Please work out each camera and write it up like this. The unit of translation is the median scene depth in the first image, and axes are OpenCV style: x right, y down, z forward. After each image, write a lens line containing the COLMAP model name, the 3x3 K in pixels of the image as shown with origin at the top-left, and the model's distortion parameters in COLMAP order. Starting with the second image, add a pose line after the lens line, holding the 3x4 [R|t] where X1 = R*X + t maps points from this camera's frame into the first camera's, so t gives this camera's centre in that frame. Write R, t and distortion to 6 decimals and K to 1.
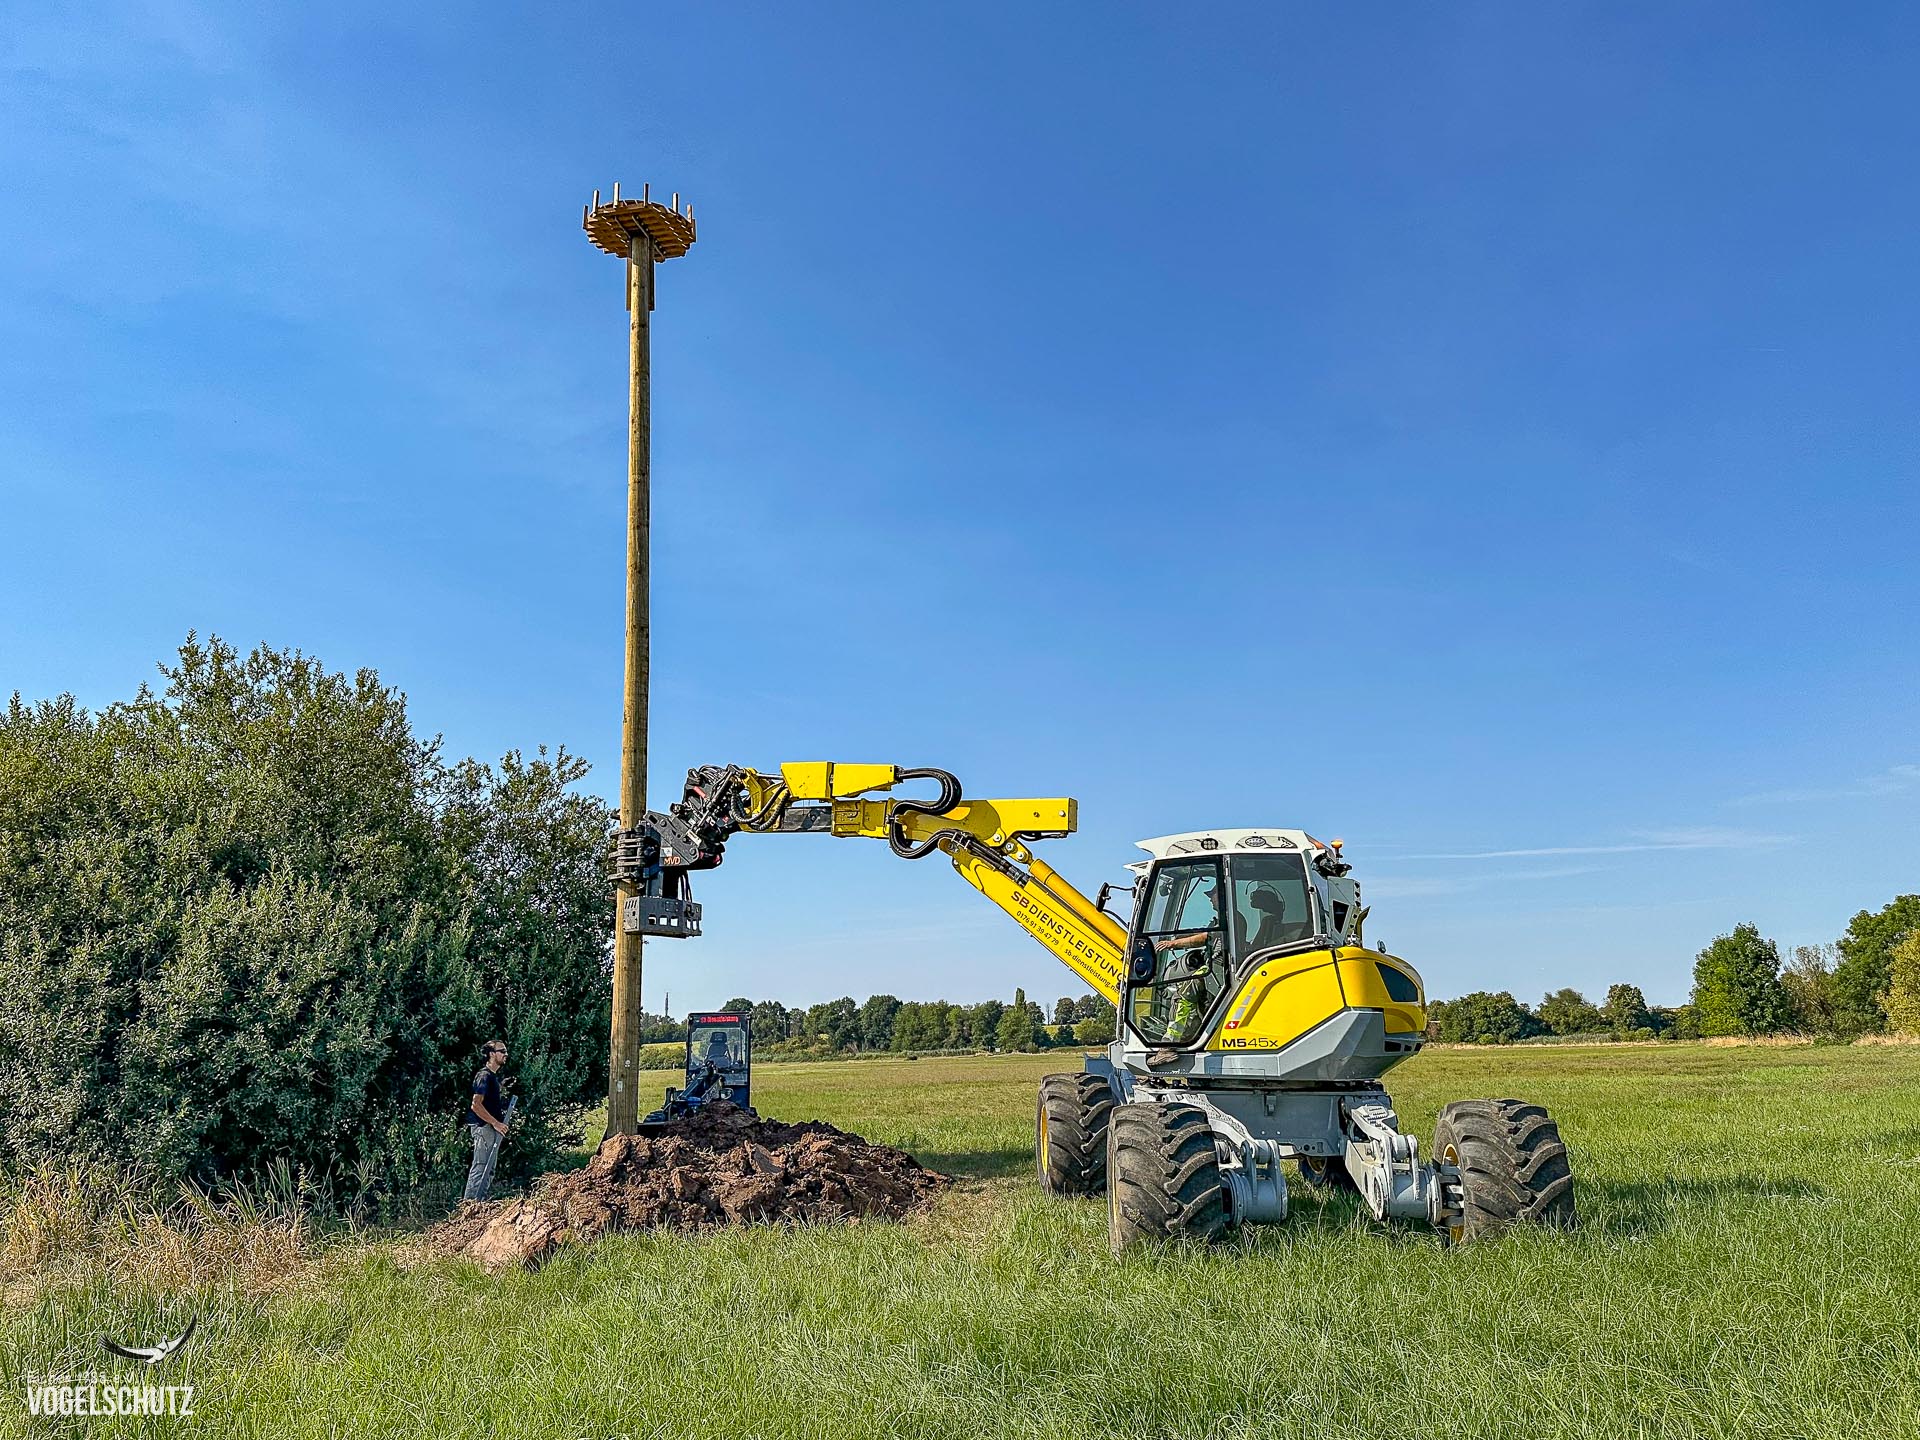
lens RADIAL K [[1435.2, 0, 946.2], [0, 1435.2, 711.8], [0, 0, 1]] dist [0.139943, -0.236576]
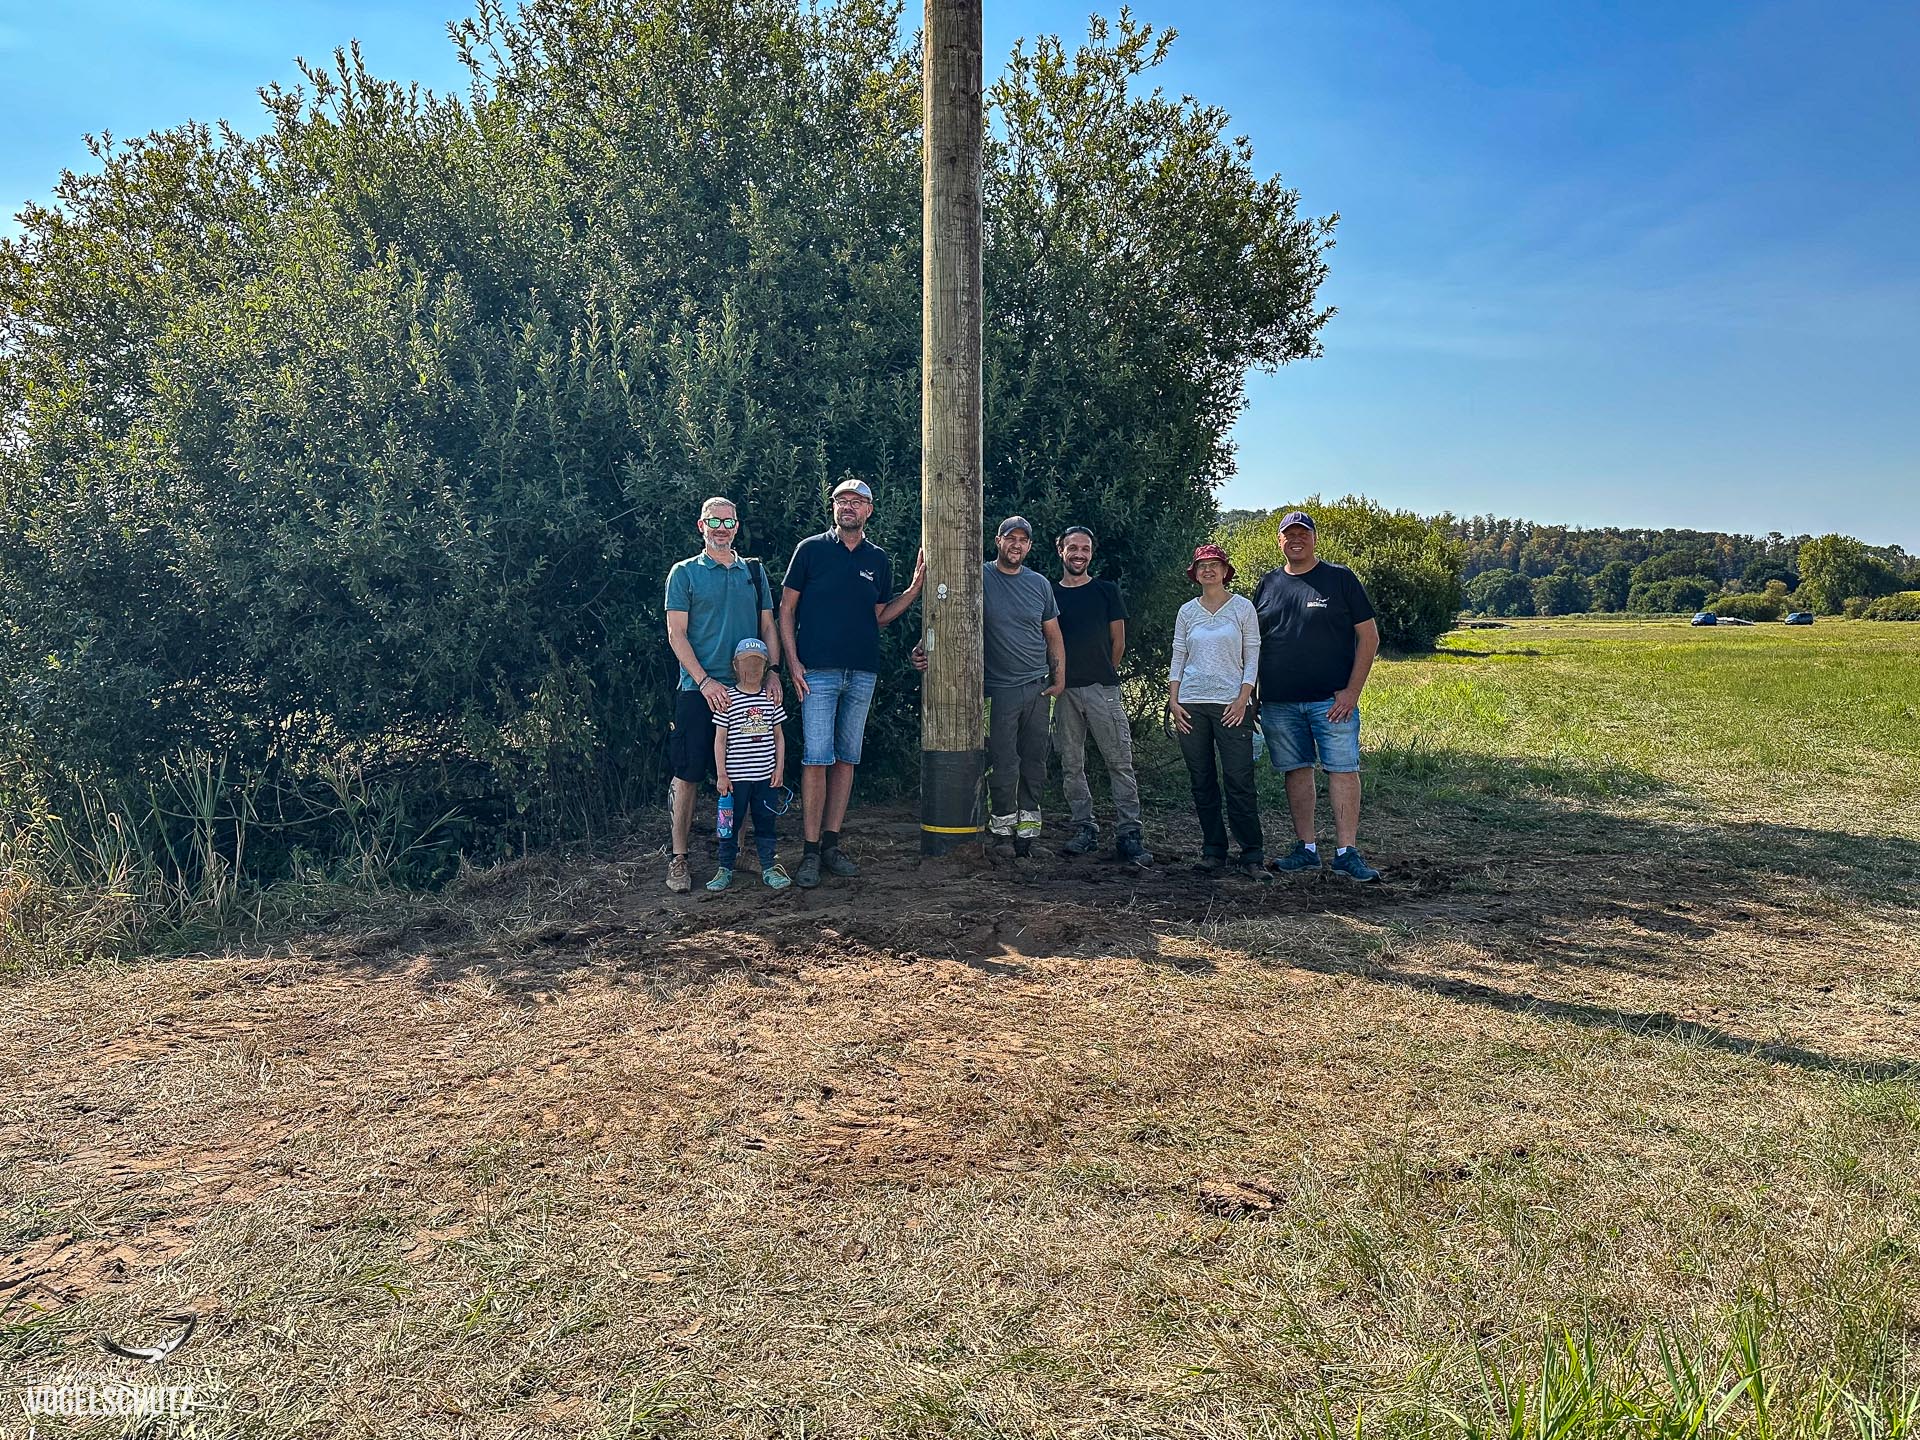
lens RADIAL K [[1503.6, 0, 933.2], [0, 1503.6, 652.2], [0, 0, 1]] dist [0.134347, -0.237168]
pose [[0.719385, 0.032189, -0.693865, 0.107027], [0.150856, 0.967843, 0.201303, 0.179372], [0.678032, -0.249488, 0.691396, 0.725248]]
